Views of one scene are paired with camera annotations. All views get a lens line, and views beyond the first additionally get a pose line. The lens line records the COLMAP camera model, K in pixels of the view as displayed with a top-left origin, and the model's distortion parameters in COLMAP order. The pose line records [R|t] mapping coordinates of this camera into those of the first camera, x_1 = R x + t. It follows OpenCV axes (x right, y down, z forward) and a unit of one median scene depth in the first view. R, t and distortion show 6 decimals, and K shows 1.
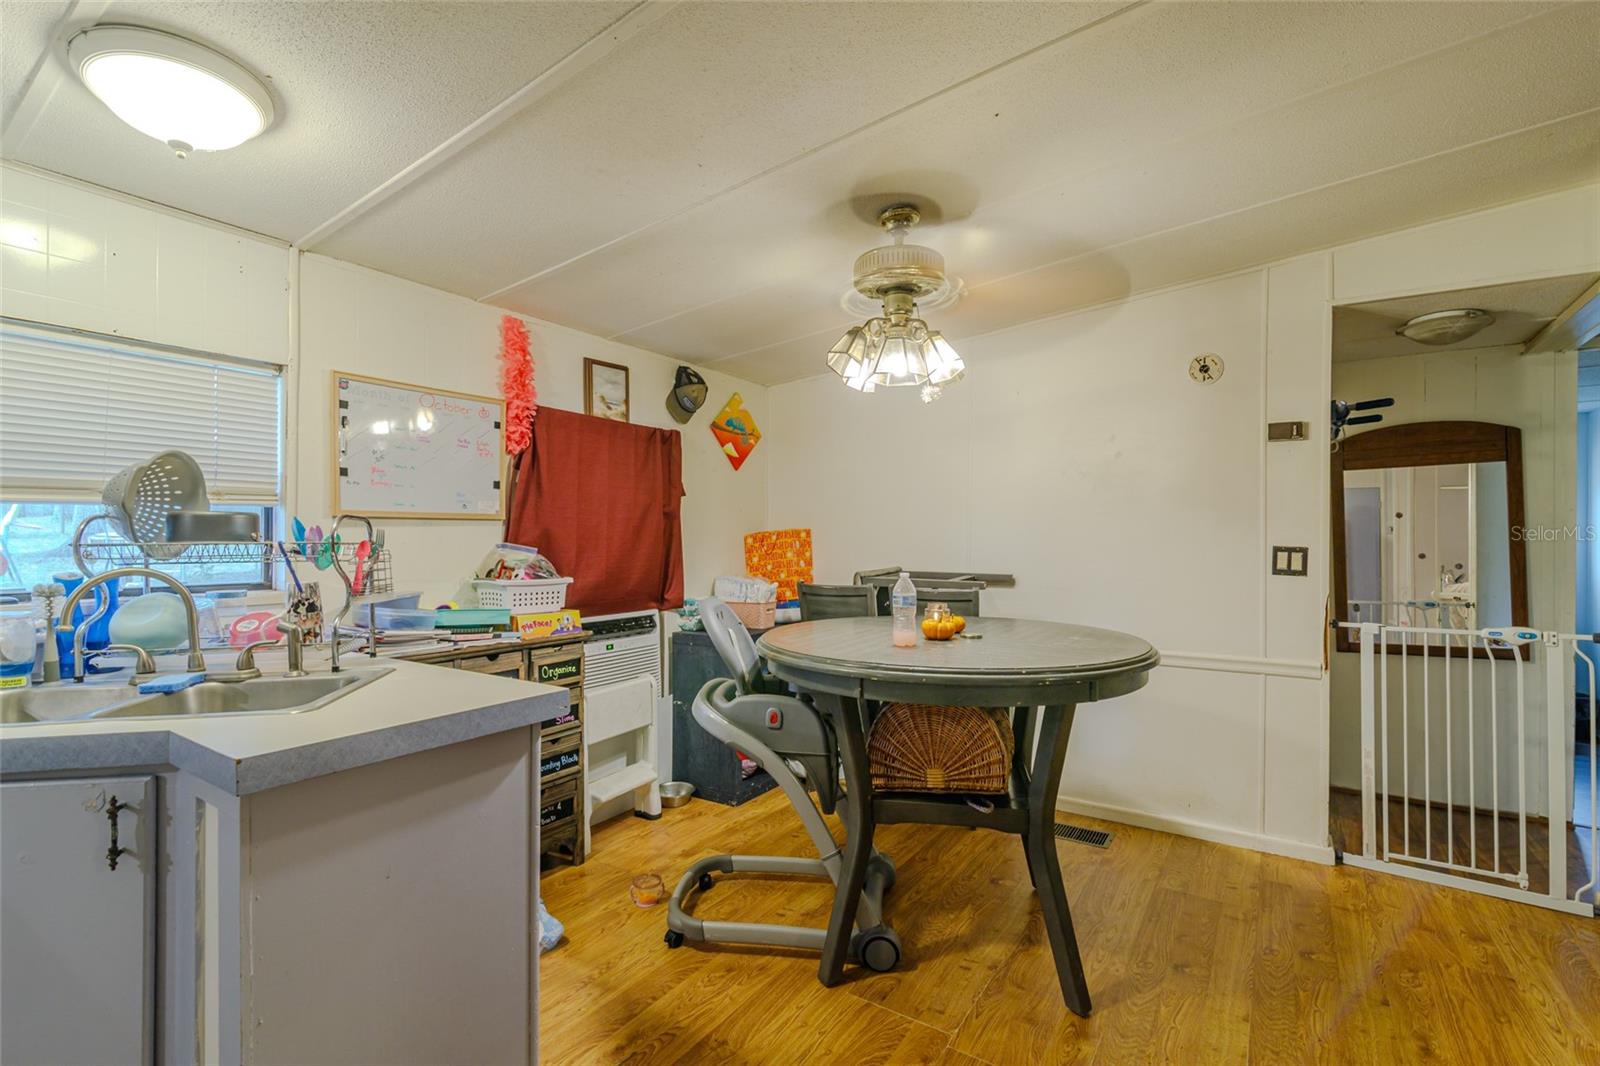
lens RADIAL K [[722.3, 0, 803.7], [0, 722.3, 537.6], [0, 0, 1]] dist [0.001860, -0.000874]
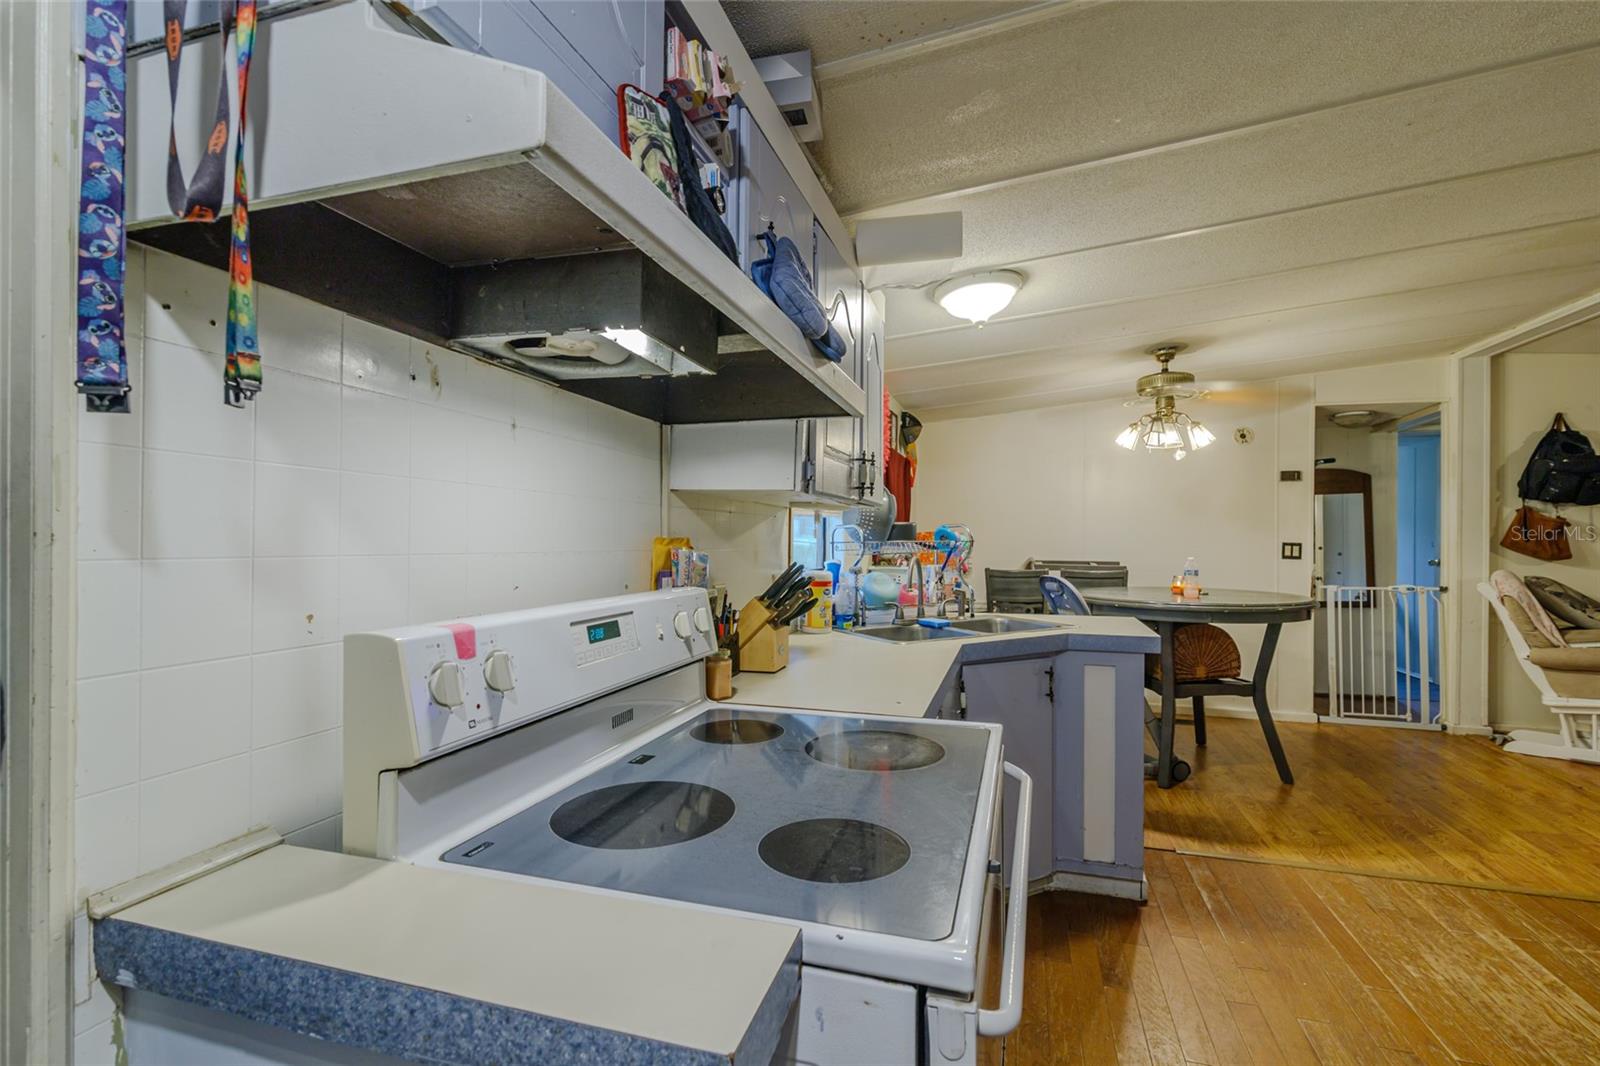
lens RADIAL K [[722.3, 0, 796.3], [0, 722.3, 538.2], [0, 0, 1]] dist [0.001860, -0.000874]
pose [[0.959487, -0.001471, 0.281750, -0.959784], [0.000912, 0.999997, 0.002113, -0.002826], [-0.281752, -0.001770, 0.959486, -0.327353]]
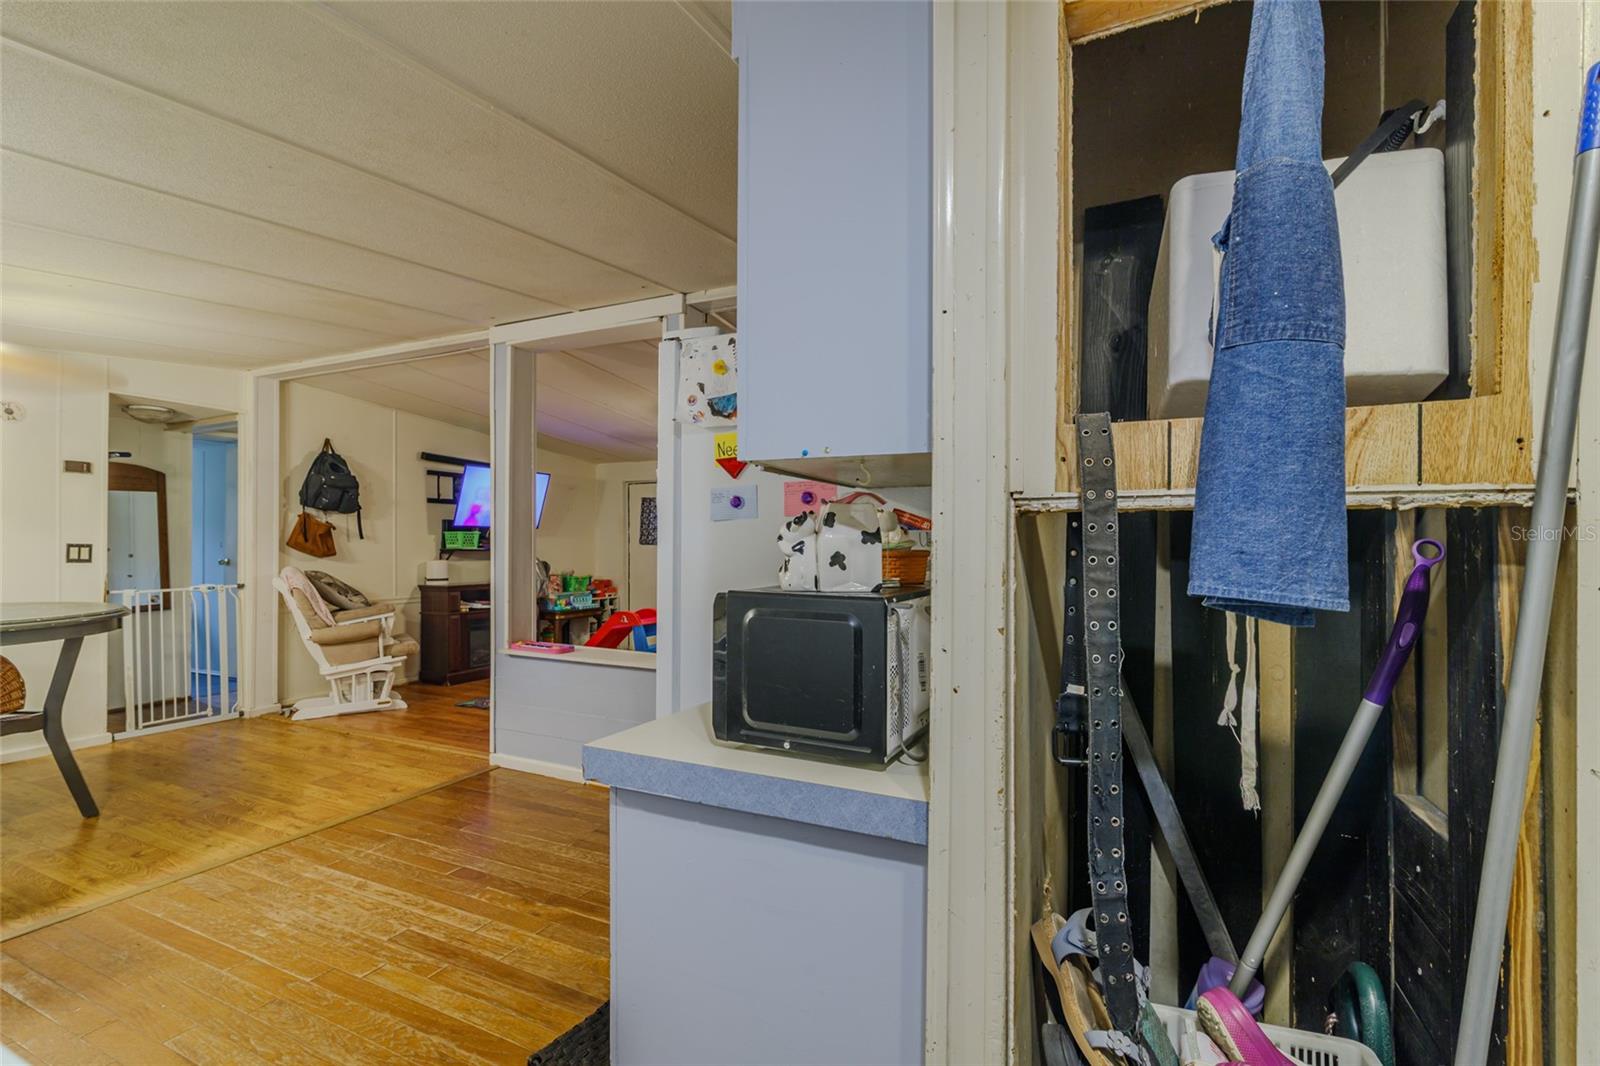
lens RADIAL K [[722.3, 0, 800.9], [0, 722.3, 543.1], [0, 0, 1]] dist [0.001860, -0.000874]
pose [[-0.137050, -0.006506, 0.990543, -1.035067], [-0.004785, 0.999971, 0.005906, -0.005084], [-0.990553, -0.003931, -0.137077, -0.285247]]
